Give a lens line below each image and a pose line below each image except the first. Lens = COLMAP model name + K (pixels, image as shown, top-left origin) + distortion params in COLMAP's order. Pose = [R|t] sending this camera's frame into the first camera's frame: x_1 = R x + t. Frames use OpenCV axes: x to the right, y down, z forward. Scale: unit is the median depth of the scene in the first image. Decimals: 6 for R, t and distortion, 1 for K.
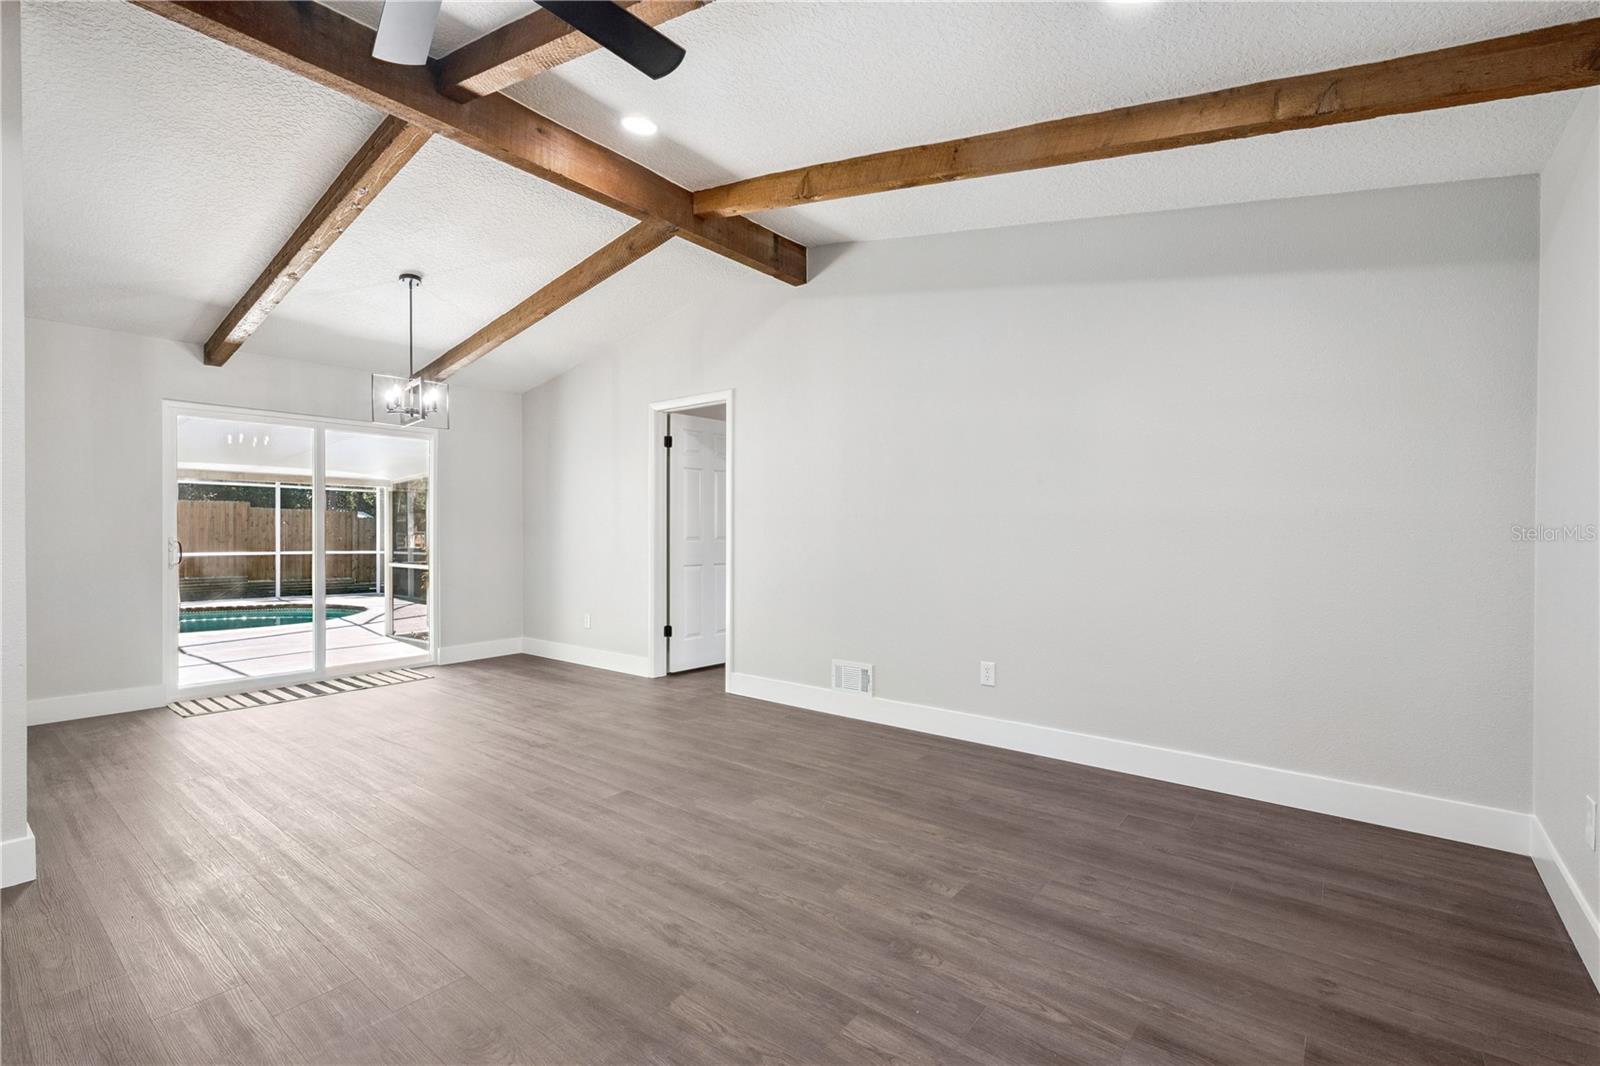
lens RADIAL K [[716.5, 0, 800.0], [0, 716.5, 533.0], [0, 0, 1]] dist [-0.001799, -0.000133]
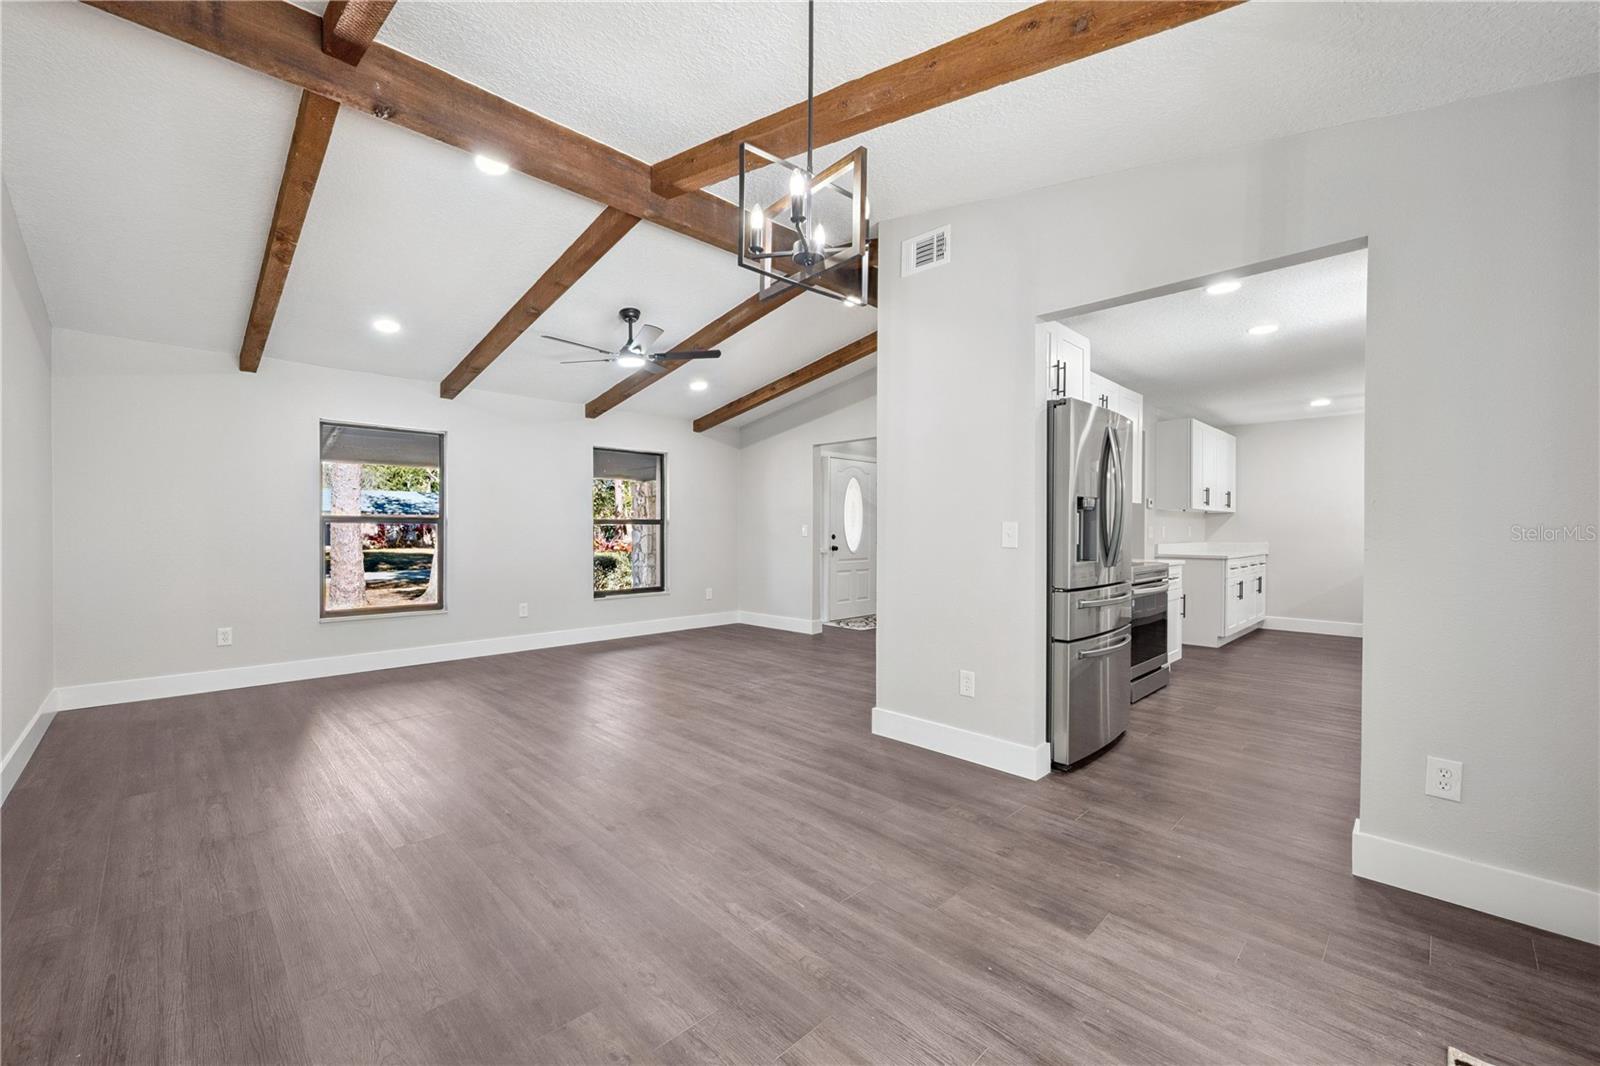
lens RADIAL K [[641.7, 0, 800.0], [0, 641.7, 533.0], [0, 0, 1]] dist [-0.001086, -0.000054]
pose [[-0.993214, -0.006460, 0.116124, -0.518878], [-0.005421, 0.999942, 0.009255, -0.002966], [-0.116177, 0.008563, -0.993192, 1.238325]]
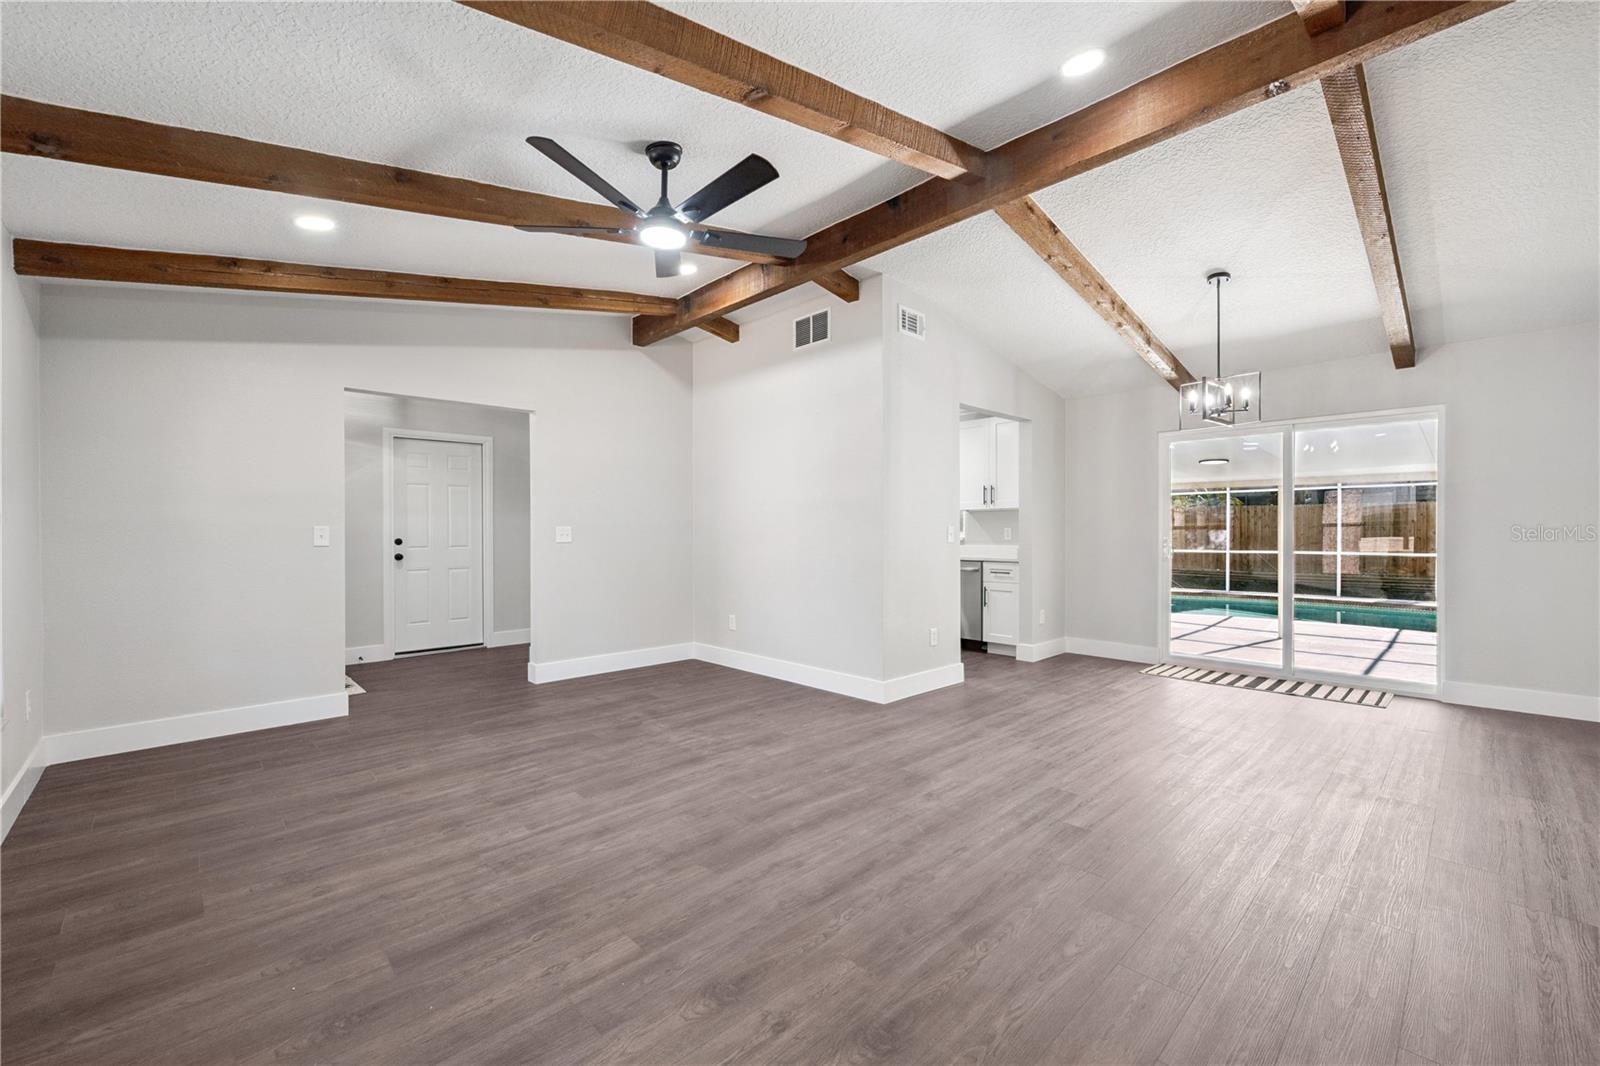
lens RADIAL K [[653.9, 0, 800.0], [0, 653.9, 533.0], [0, 0, 1]] dist [0.000126, -0.000205]
pose [[-0.137976, 0.004244, -0.990427, 0.390848], [-0.003071, 0.999984, 0.004713, -0.003663], [0.990431, 0.003692, -0.137961, 0.498590]]
